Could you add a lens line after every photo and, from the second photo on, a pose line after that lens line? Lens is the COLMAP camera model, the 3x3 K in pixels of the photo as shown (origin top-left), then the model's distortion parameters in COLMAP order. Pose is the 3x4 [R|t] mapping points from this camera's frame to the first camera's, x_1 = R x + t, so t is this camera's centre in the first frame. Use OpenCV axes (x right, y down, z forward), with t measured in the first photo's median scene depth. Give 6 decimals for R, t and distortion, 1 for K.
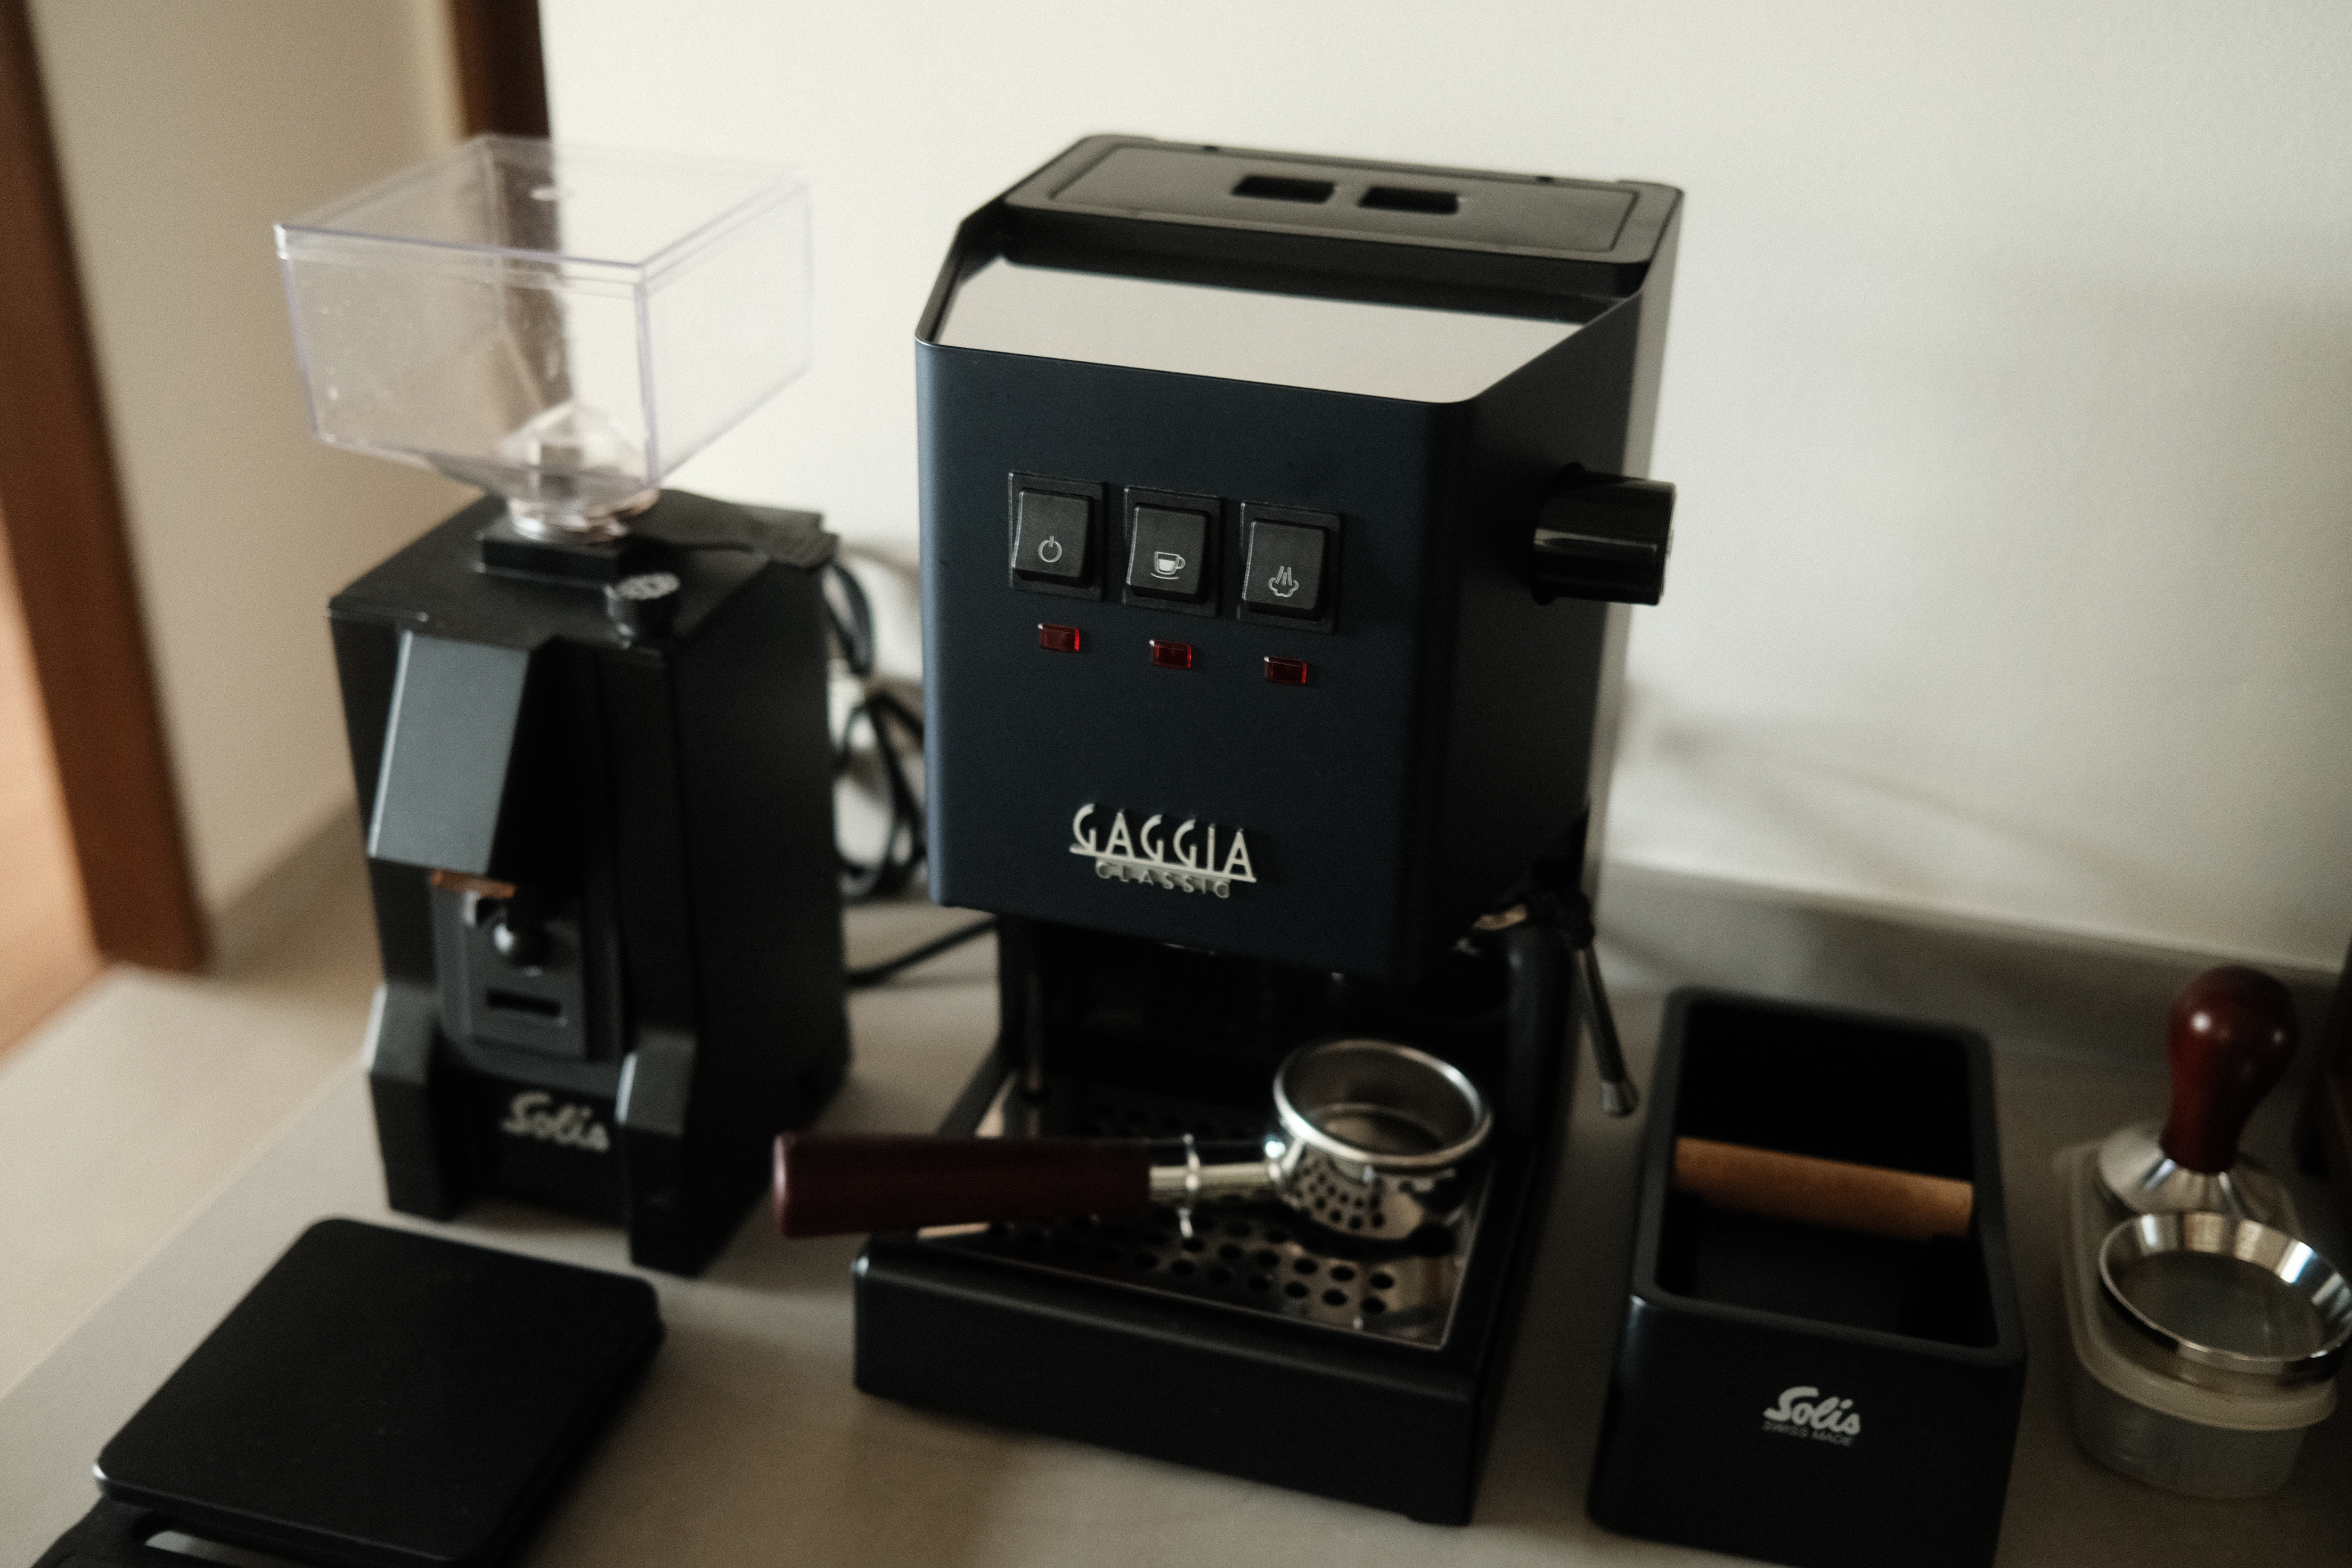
lens RADIAL K [[2398.1, 0, 1176.0], [0, 2398.1, 784.0], [0, 0, 1]] dist [-0.066953, 0.186381]
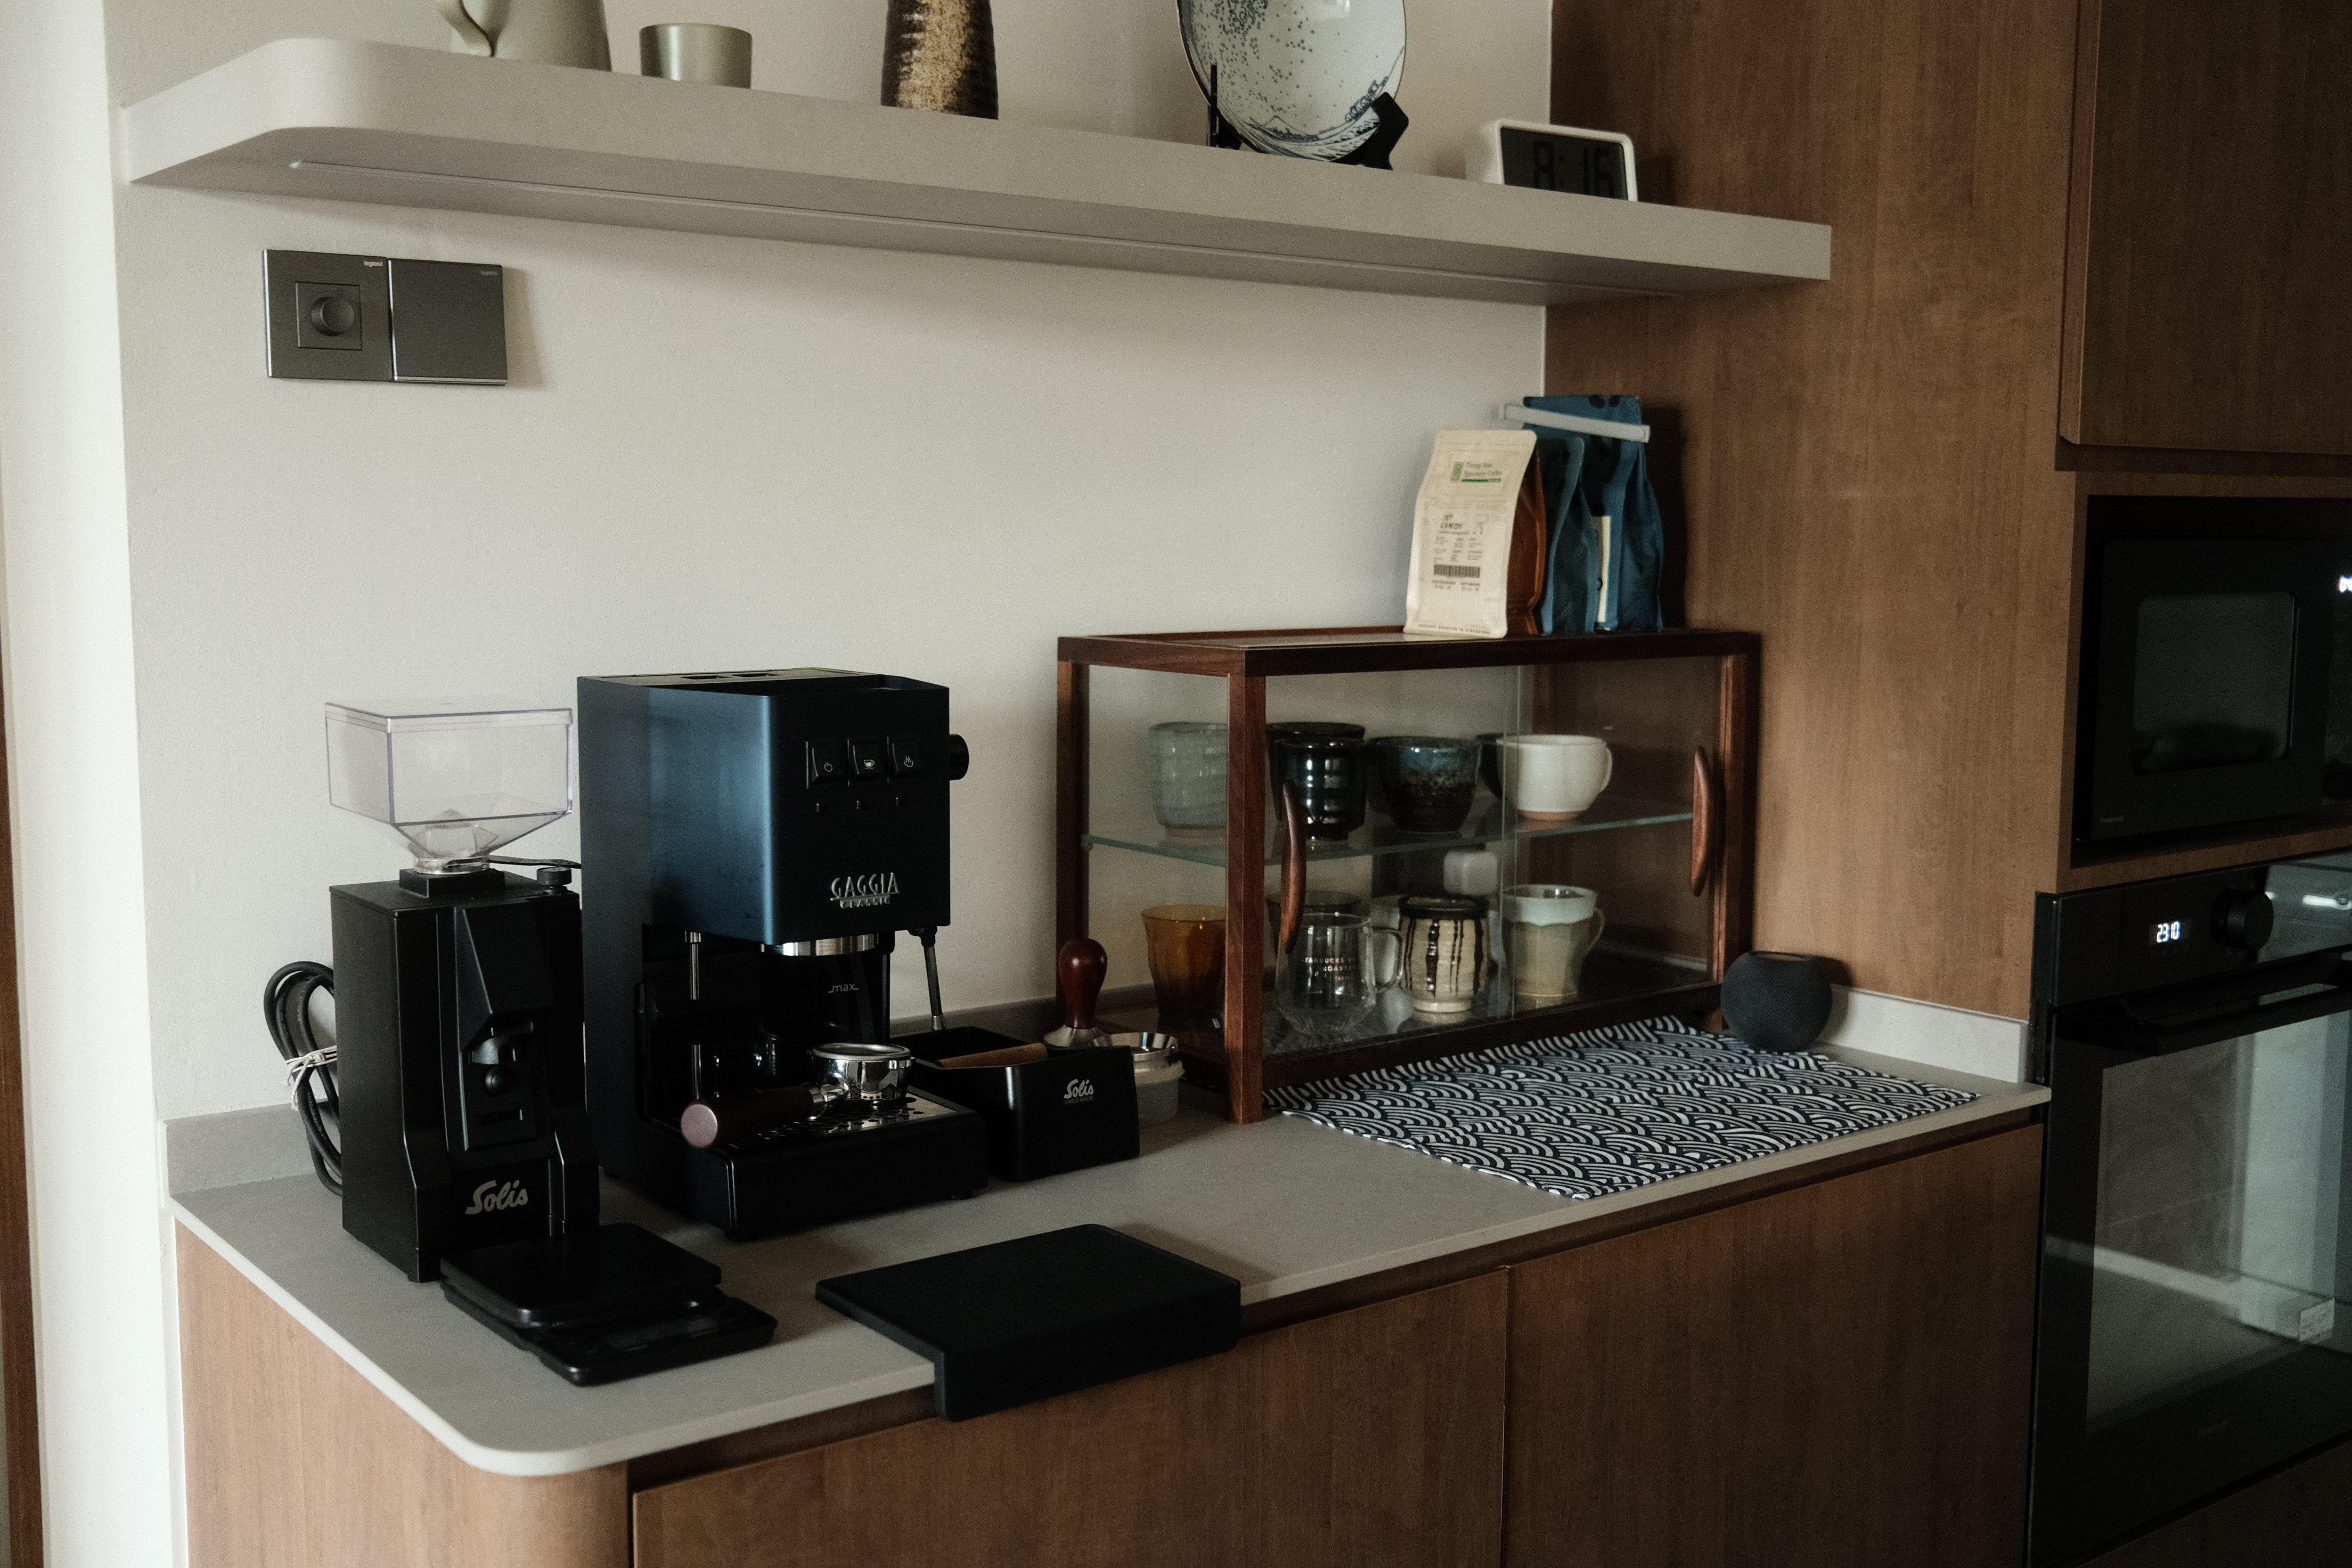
lens RADIAL K [[2398.1, 0, 1176.0], [0, 2398.1, 784.0], [0, 0, 1]] dist [-0.066953, 0.186381]
pose [[0.591734, -0.112273, 0.798277, -1.636459], [0.383543, 0.910202, -0.156293, 0.402540], [-0.709046, 0.398657, 0.581658, -0.659179]]
